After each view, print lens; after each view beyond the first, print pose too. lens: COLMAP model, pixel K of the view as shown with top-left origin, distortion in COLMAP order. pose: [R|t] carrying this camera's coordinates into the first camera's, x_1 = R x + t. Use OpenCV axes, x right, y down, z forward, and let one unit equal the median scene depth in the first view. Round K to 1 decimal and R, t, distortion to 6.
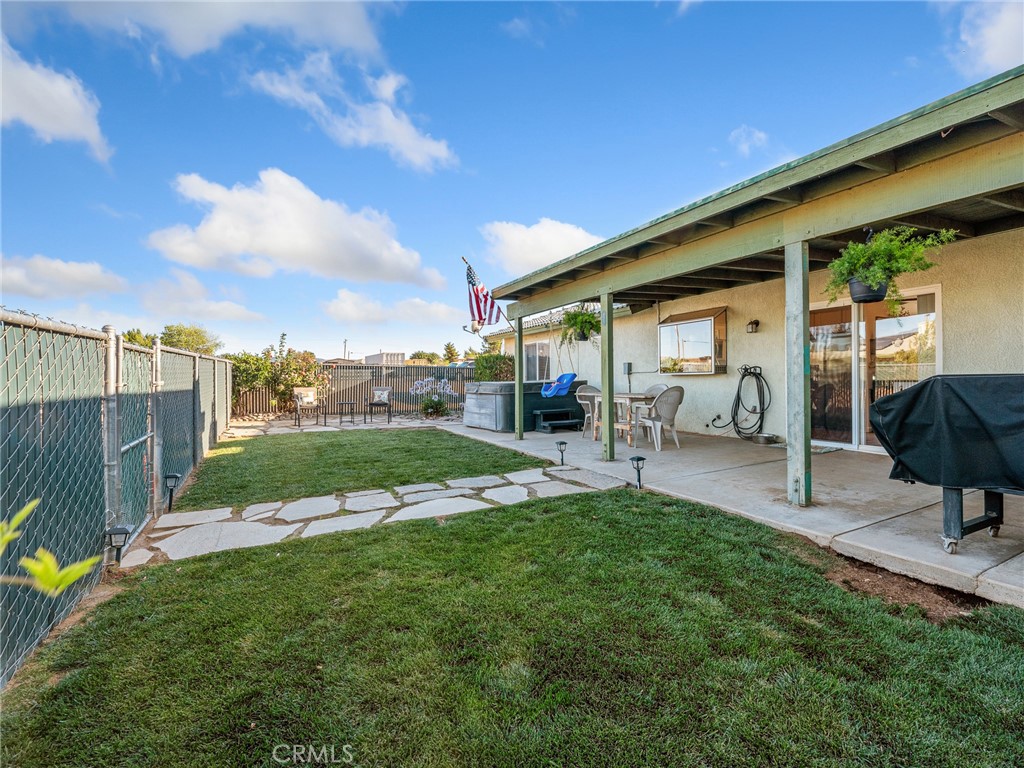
lens RADIAL K [[471.7, 0, 516.3], [0, 471.7, 379.6], [0, 0, 1]] dist [0.003045, -0.000205]
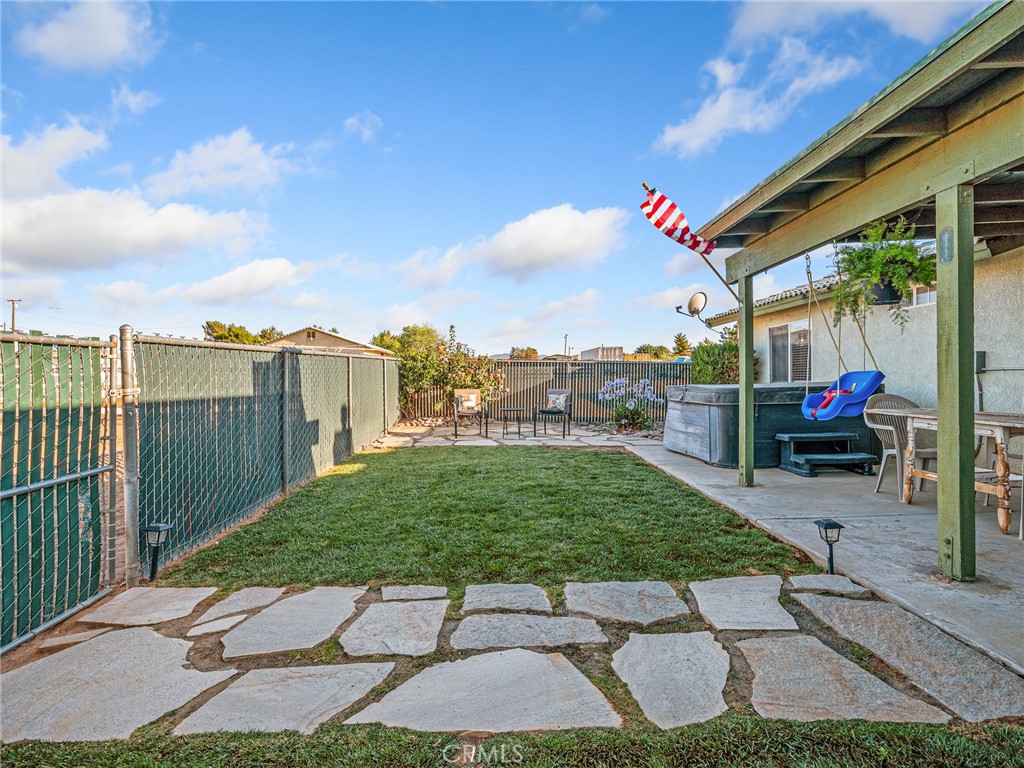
lens RADIAL K [[509.9, 0, 512.1], [0, 509.9, 379.5], [0, 0, 1]] dist [-0.002480, 0.001465]
pose [[0.893283, 0.005710, -0.449459, 0.026877], [-0.002709, 0.999970, 0.007320, -0.007521], [0.449487, -0.005322, 0.893271, 0.269659]]
